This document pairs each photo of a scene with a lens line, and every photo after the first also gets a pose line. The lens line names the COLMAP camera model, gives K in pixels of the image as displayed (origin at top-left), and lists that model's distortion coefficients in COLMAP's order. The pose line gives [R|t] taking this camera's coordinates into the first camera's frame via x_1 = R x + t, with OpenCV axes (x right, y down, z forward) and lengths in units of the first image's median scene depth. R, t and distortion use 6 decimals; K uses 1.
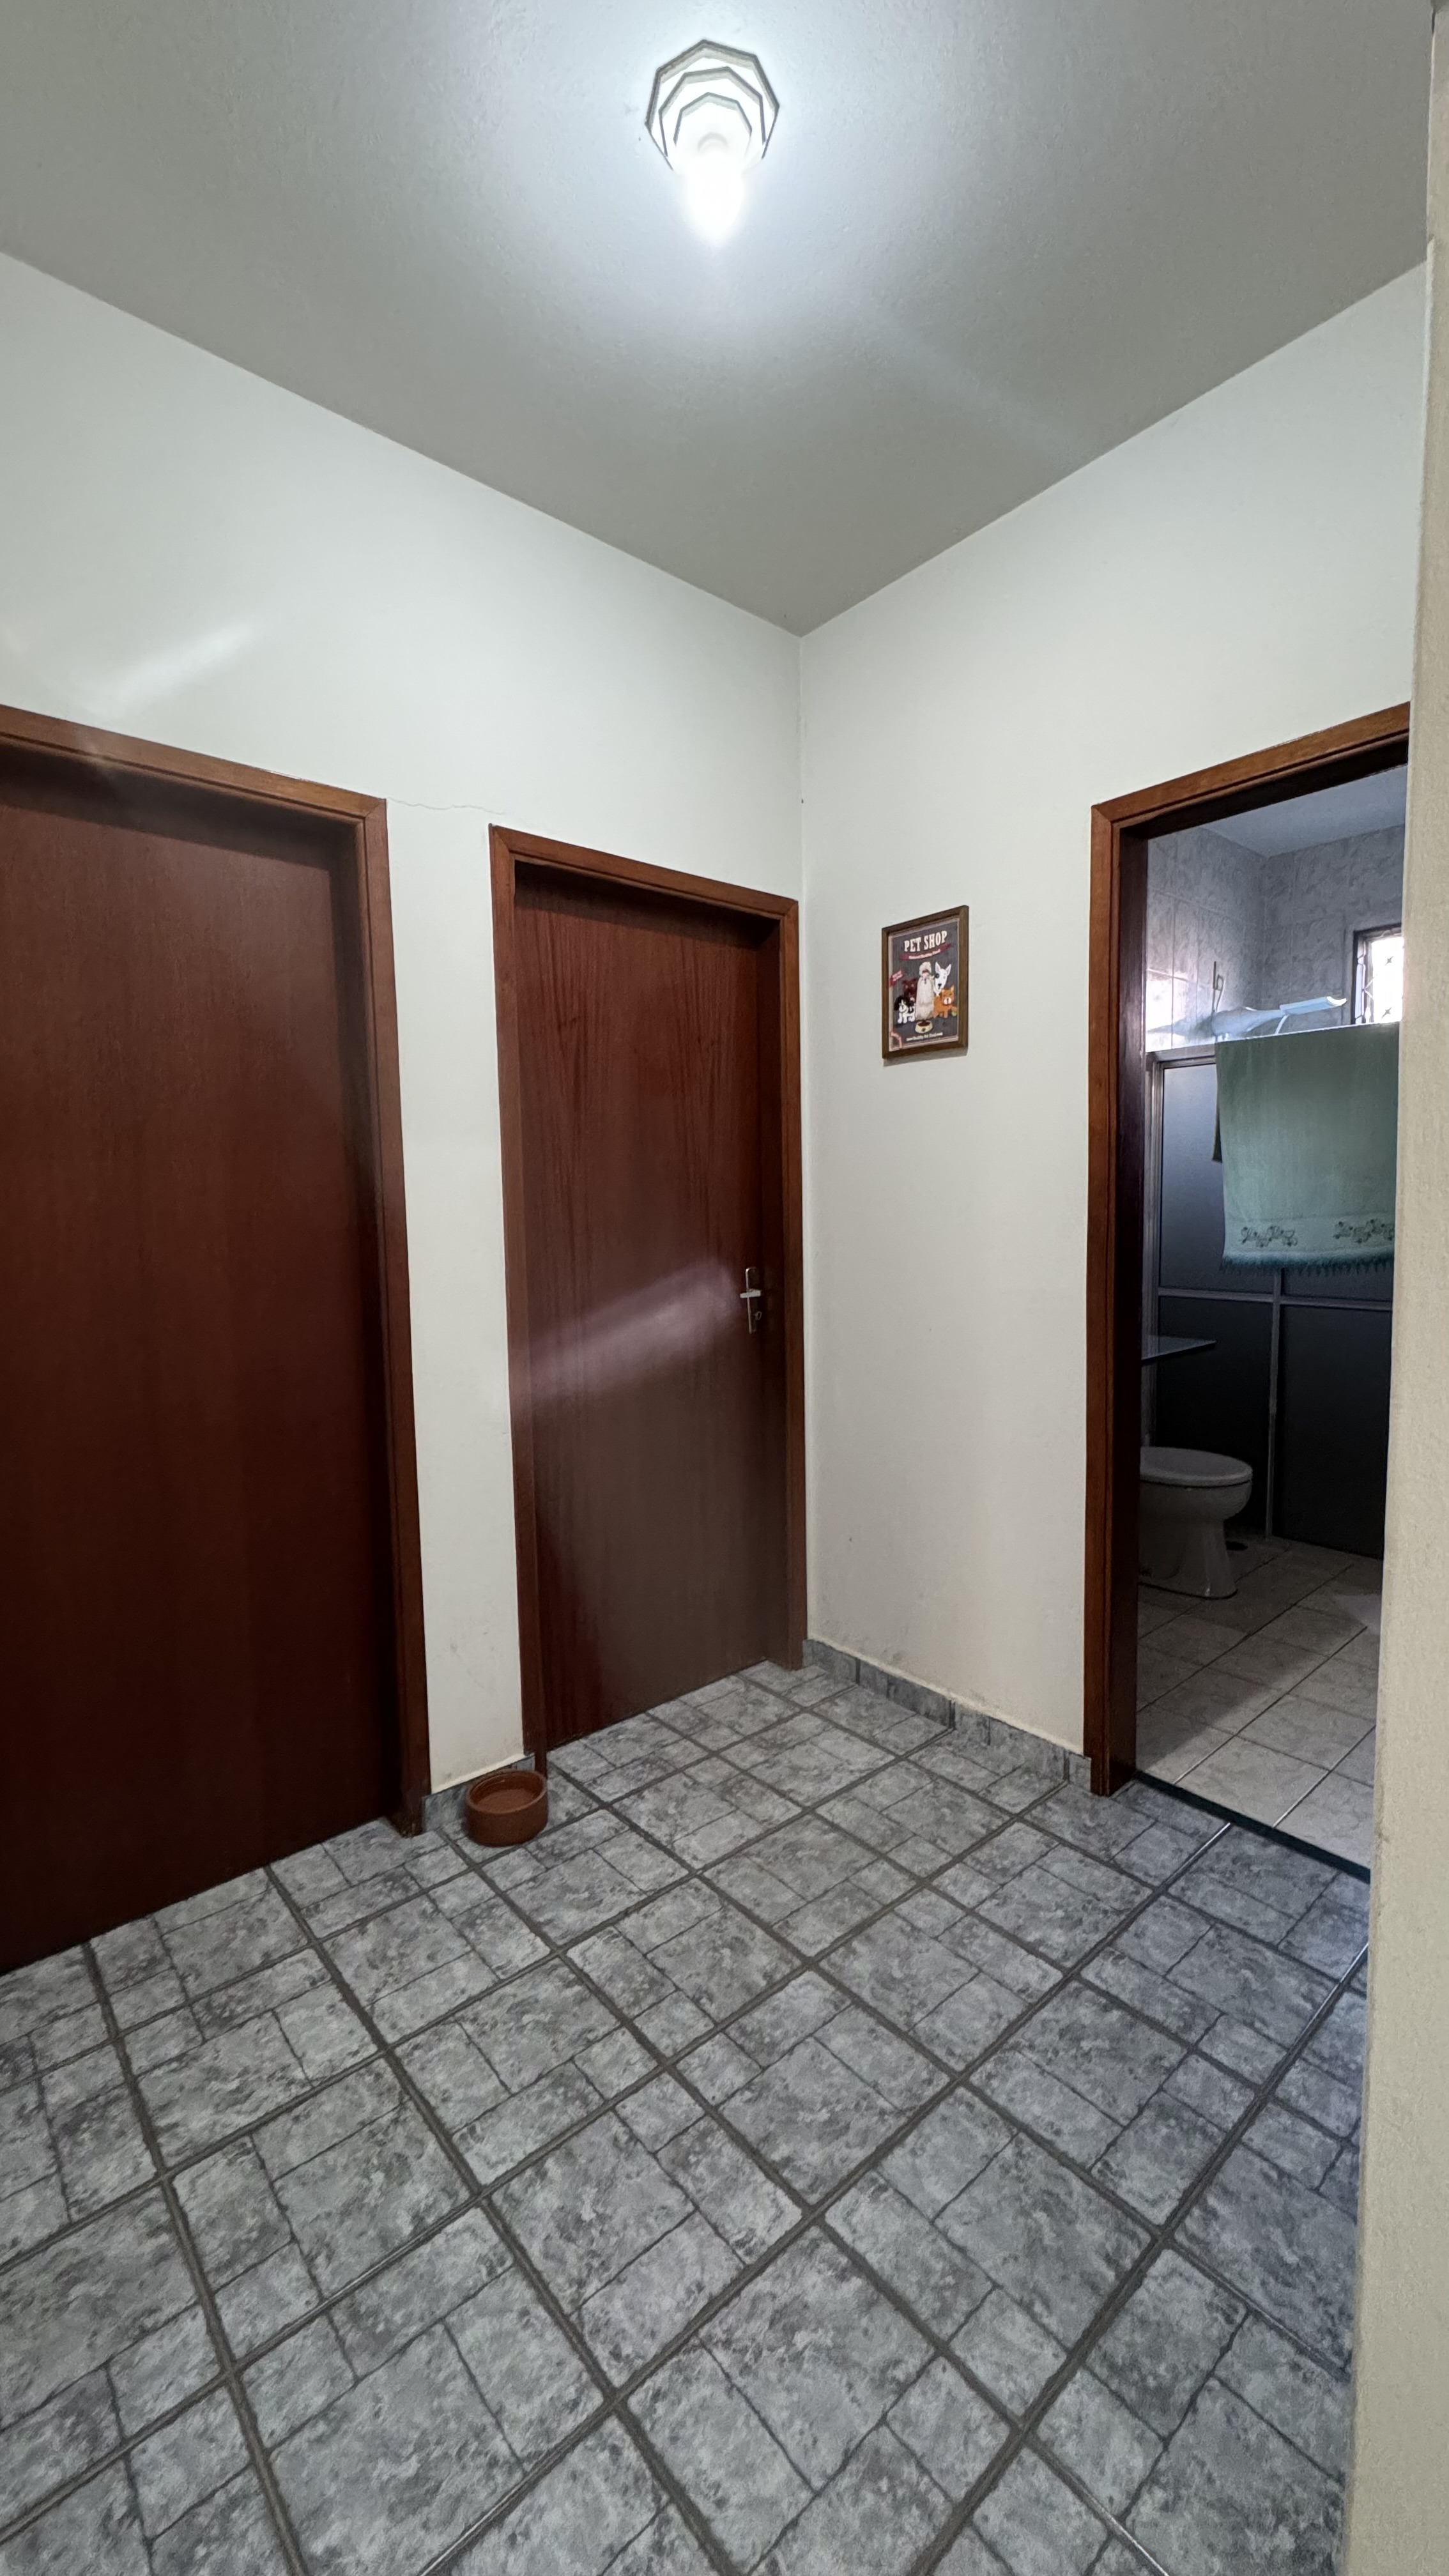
lens RADIAL K [[1028.8, 0, 729.5], [0, 1028.8, 1280.0], [0, 0, 1]] dist [0.000945, -0.001127]
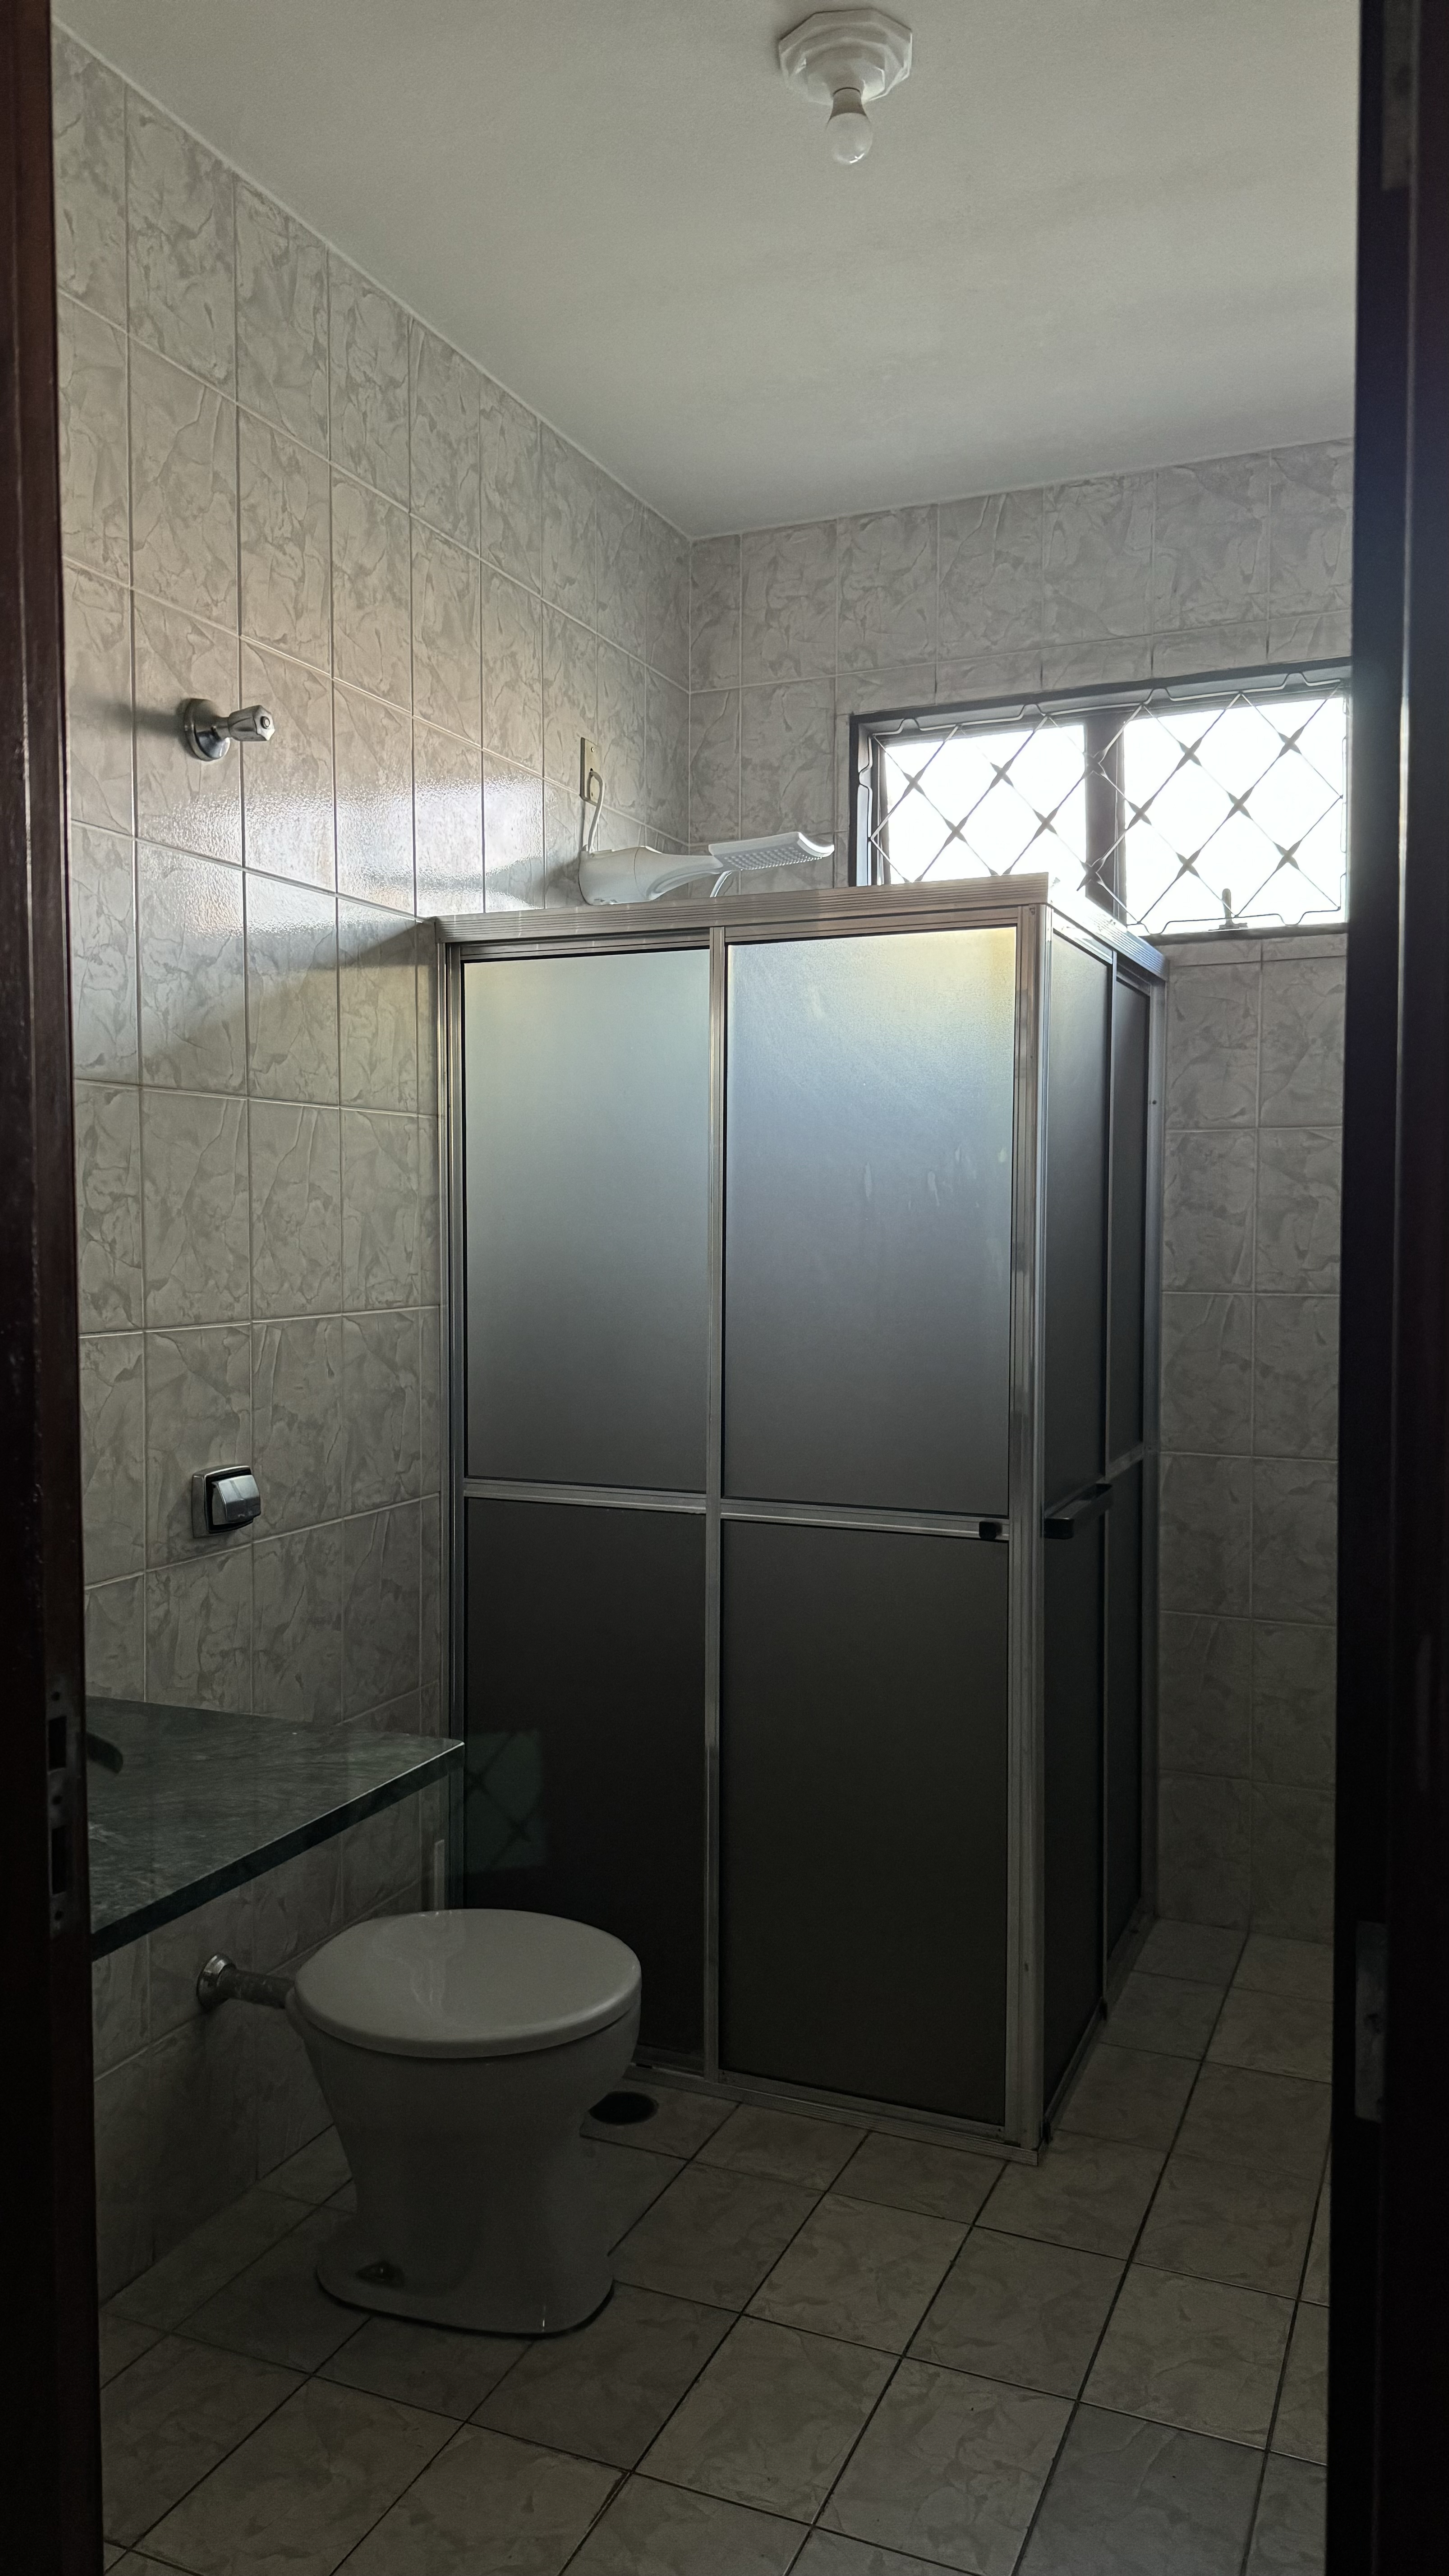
lens RADIAL K [[1860.0, 0, 720.1], [0, 1860.0, 1292.0], [0, 0, 1]] dist [0.000873, 0.008251]
pose [[0.899005, 0.001475, 0.437936, 0.171327], [0.020179, 0.998793, -0.044789, -0.031955], [-0.437473, 0.049103, 0.897890, 0.259178]]
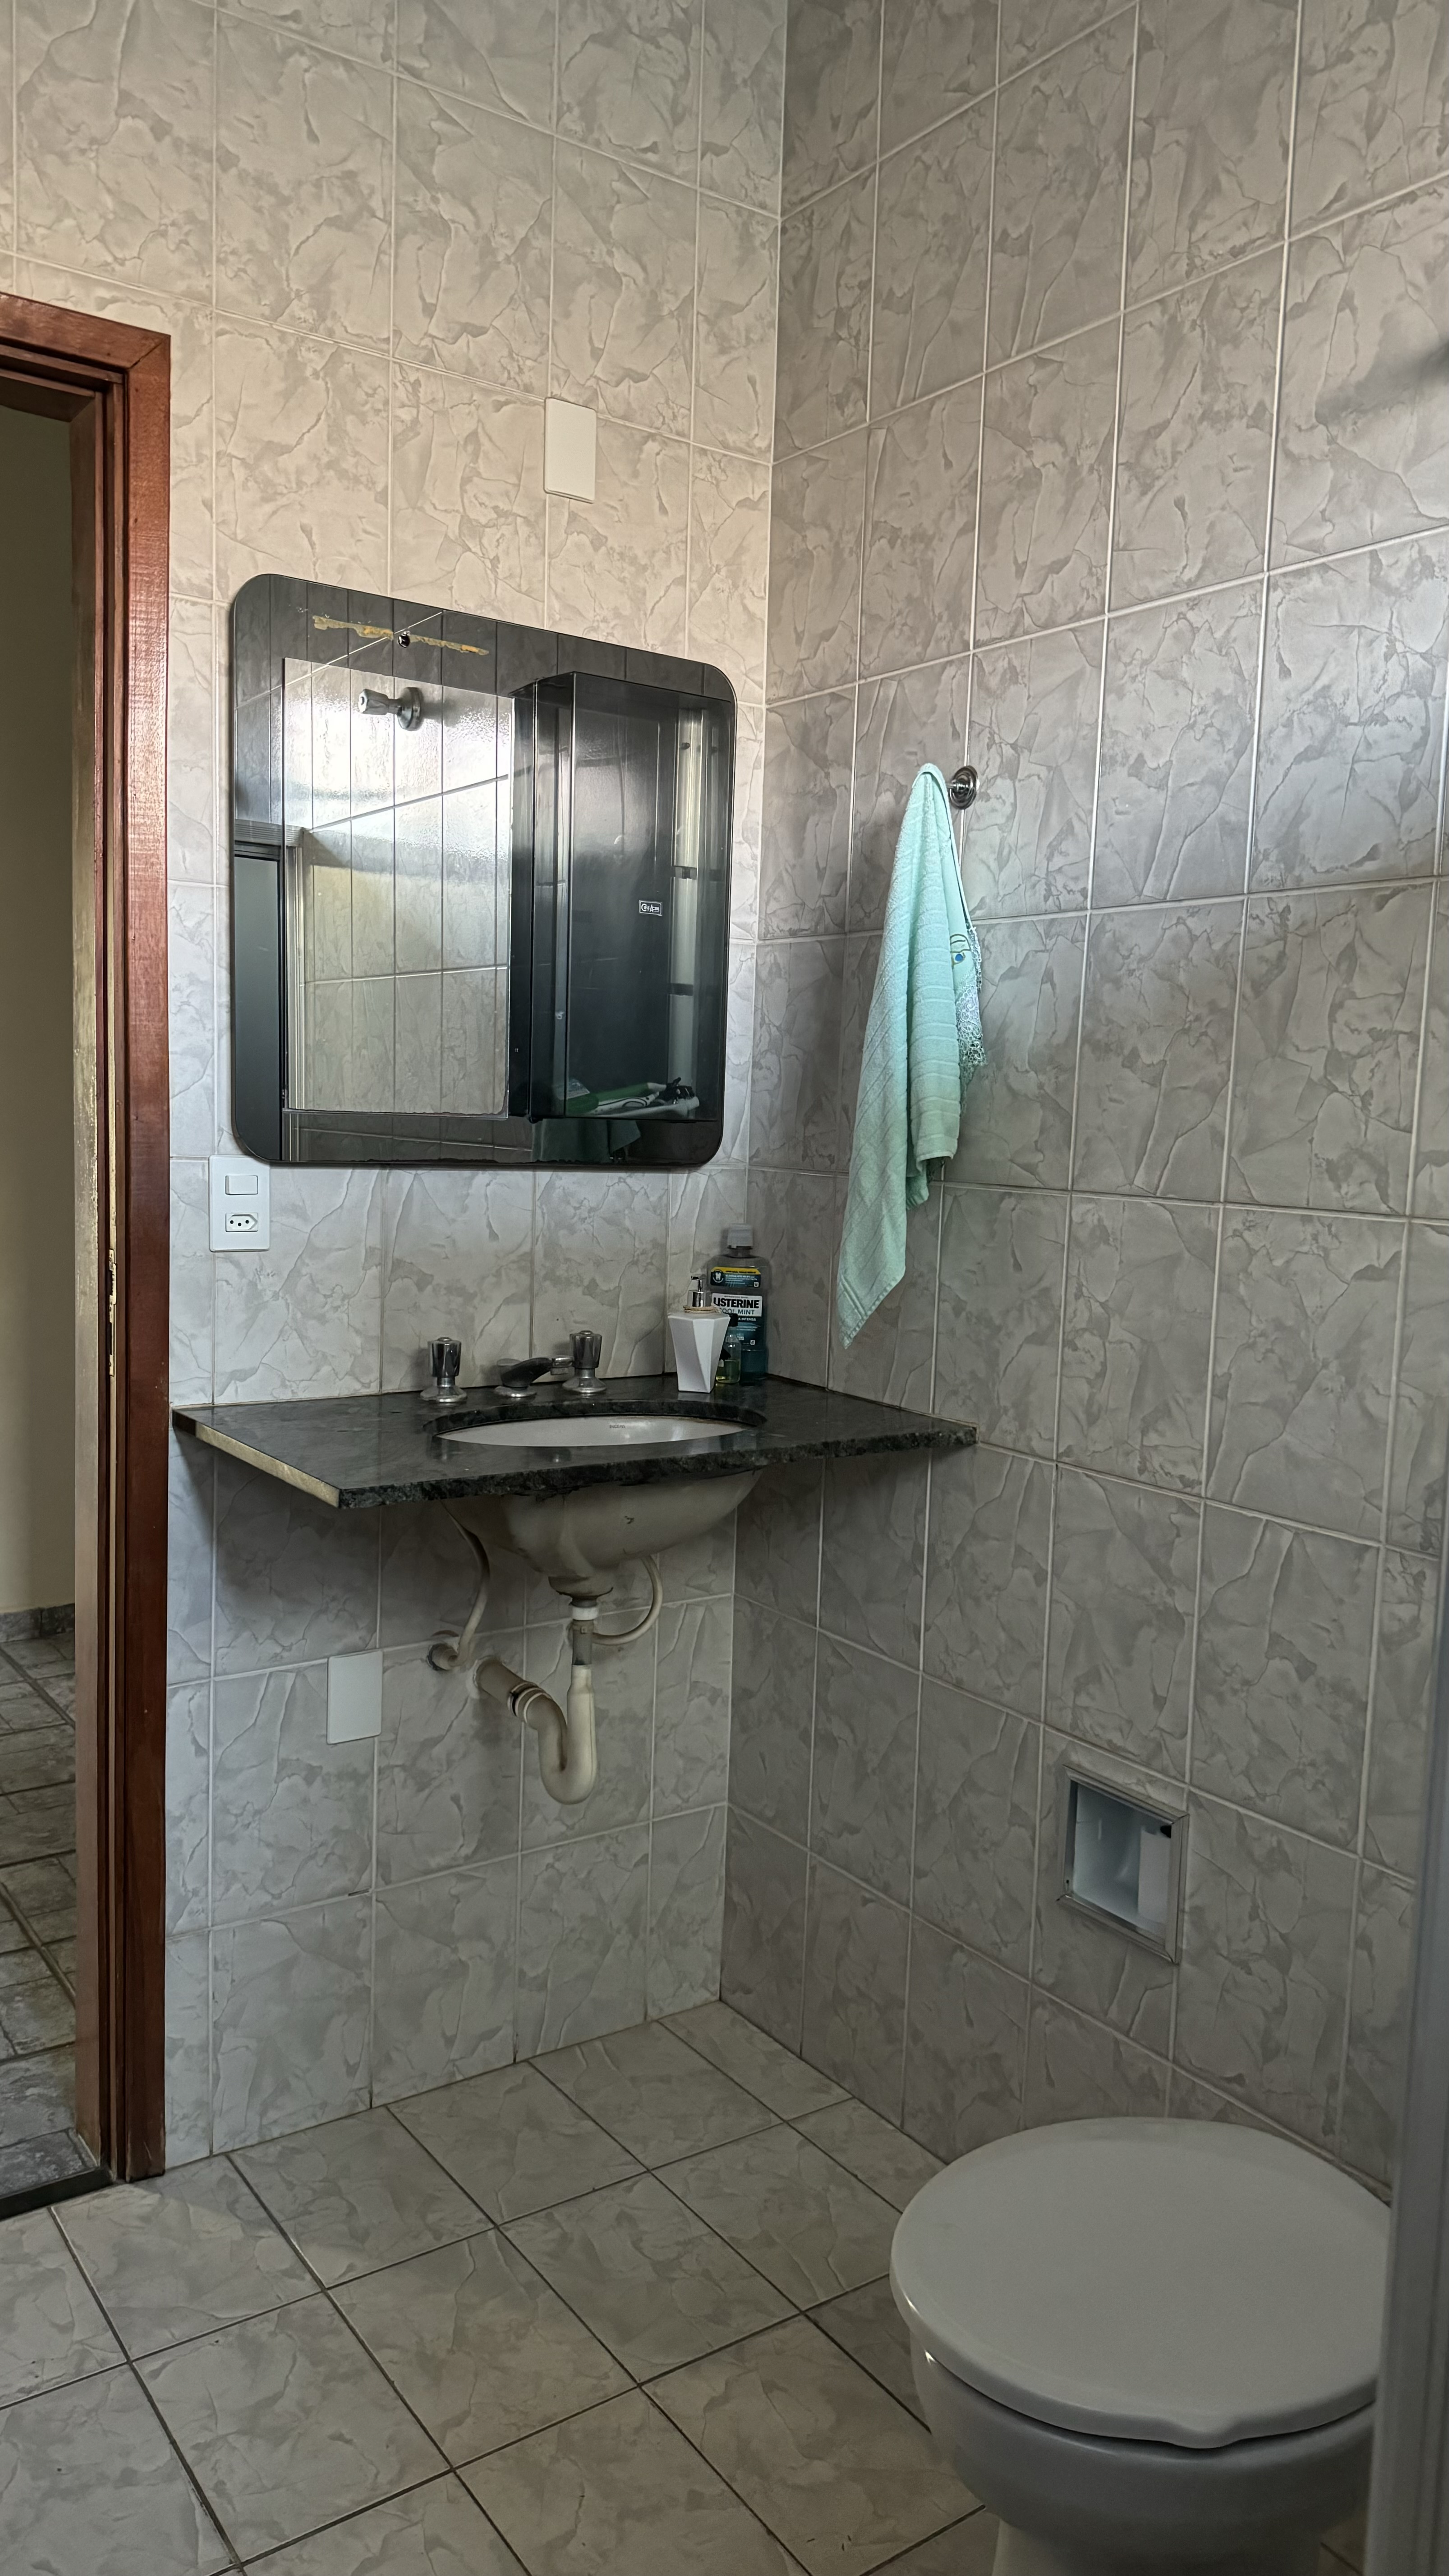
lens RADIAL K [[1860.0, 0, 721.3], [0, 1860.0, 1290.5], [0, 0, 1]] dist [0.000873, 0.008251]
pose [[-0.114229, 0.119893, -0.986193, 0.623727], [-0.107624, 0.985355, 0.132257, -0.066875], [0.987608, 0.121245, -0.099653, 0.680162]]
